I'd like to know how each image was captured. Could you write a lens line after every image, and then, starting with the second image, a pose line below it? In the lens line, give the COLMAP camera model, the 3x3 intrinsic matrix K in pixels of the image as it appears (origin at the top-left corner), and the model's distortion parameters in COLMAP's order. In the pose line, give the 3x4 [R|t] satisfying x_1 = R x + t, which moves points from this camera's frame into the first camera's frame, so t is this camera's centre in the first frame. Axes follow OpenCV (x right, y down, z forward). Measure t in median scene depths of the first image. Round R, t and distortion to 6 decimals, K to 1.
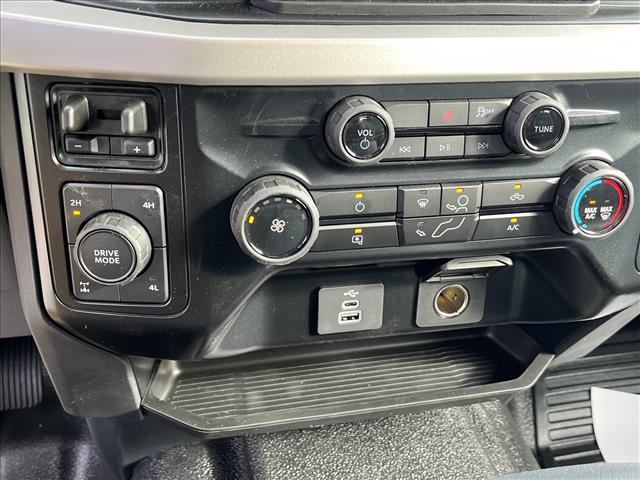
lens RADIAL K [[695.7, 0, 320.0], [0, 695.7, 240.0], [0, 0, 1]] dist [0.100500, 0.002300]
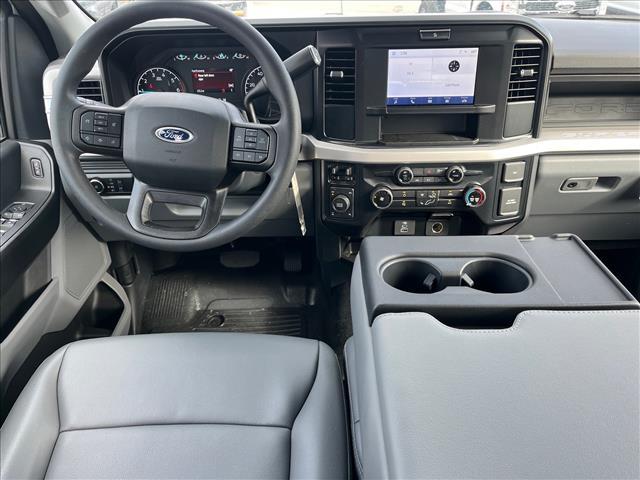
lens RADIAL K [[482.1, 0, 320.0], [0, 482.1, 240.0], [0, 0, 1]] dist [0.235663, 0.000004]
pose [[0.965754, 0.061376, -0.252096, 0.299496], [-0.063501, 0.997982, -0.000294, 0.228222], [0.251569, 0.016292, 0.967702, -1.698984]]
